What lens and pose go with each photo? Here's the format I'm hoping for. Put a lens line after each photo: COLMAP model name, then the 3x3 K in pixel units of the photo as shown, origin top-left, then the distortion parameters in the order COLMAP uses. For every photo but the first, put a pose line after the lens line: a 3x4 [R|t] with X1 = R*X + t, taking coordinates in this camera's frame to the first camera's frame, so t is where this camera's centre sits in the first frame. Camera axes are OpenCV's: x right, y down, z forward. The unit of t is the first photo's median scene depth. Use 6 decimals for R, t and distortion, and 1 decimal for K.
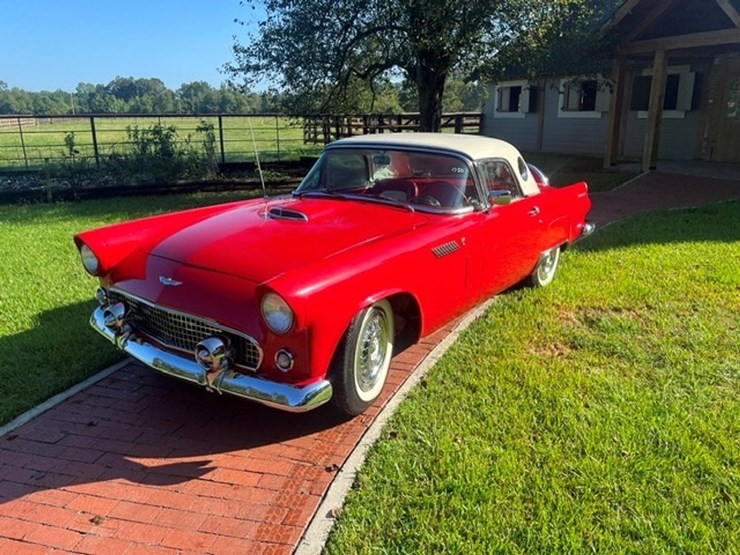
lens RADIAL K [[534.0, 0, 366.1], [0, 534.0, 275.3], [0, 0, 1]] dist [0.025100, -0.032934]
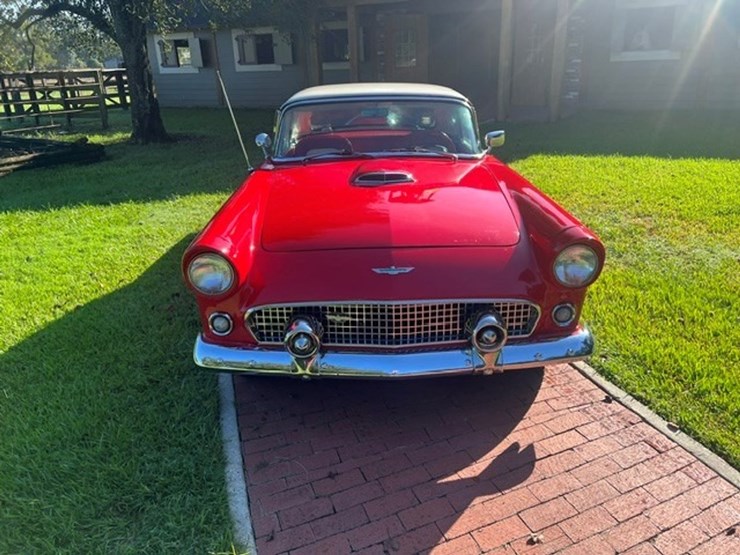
lens RADIAL K [[534.0, 0, 366.1], [0, 534.0, 275.3], [0, 0, 1]] dist [0.025100, -0.032934]
pose [[0.805211, -0.232351, 0.545572, -0.442023], [0.190991, 0.972629, 0.132344, -0.051292], [-0.561390, -0.002365, 0.827548, 0.176748]]
